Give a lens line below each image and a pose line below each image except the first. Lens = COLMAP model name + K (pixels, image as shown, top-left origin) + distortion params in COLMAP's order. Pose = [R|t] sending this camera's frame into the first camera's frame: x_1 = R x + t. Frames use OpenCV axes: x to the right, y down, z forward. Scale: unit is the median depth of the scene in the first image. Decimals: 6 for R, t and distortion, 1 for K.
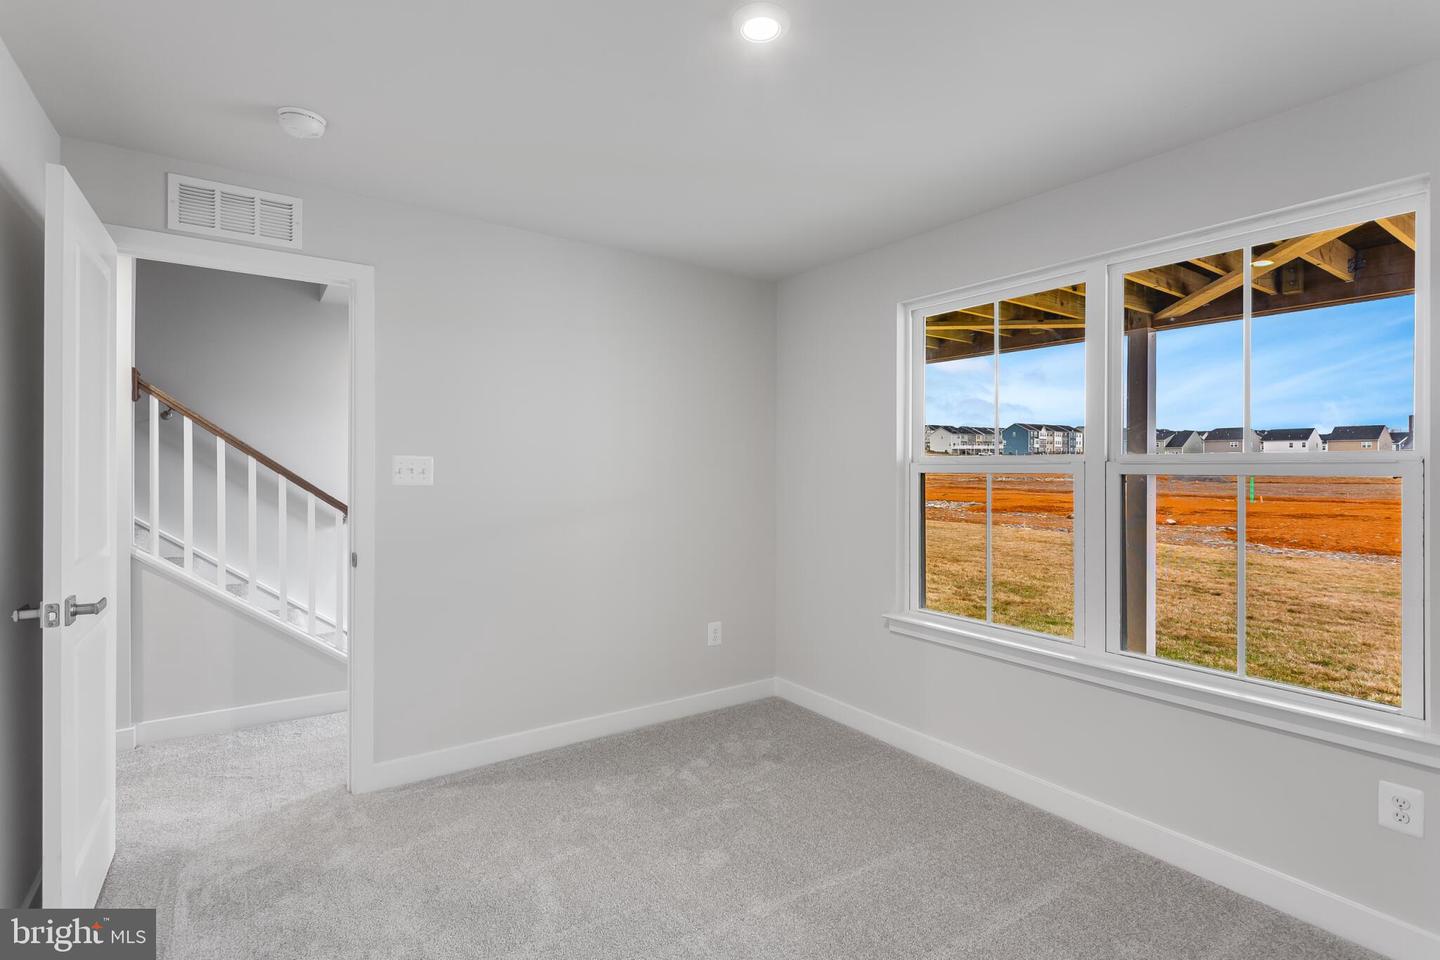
lens RADIAL K [[681.9, 0, 721.2], [0, 681.9, 473.9], [0, 0, 1]] dist [-0.000812, 0.004611]
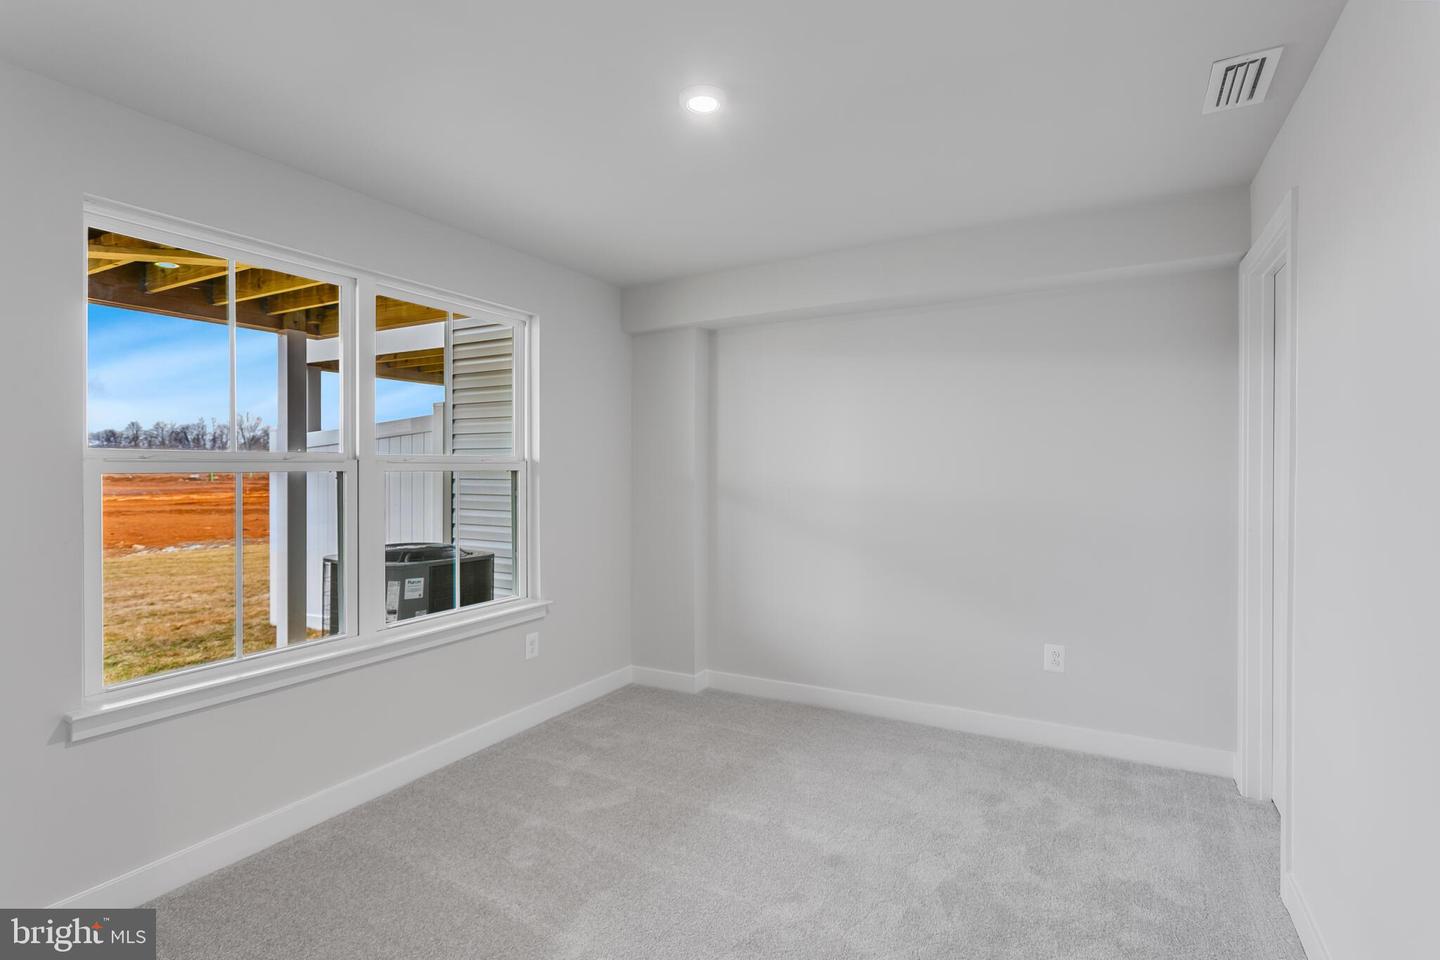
lens RADIAL K [[681.9, 0, 722.9], [0, 681.9, 471.5], [0, 0, 1]] dist [-0.000812, 0.004611]
pose [[-0.423476, -0.009228, 0.905860, -0.638466], [0.005512, 0.999903, 0.012763, -0.010186], [-0.905890, 0.010398, -0.423384, 0.897845]]
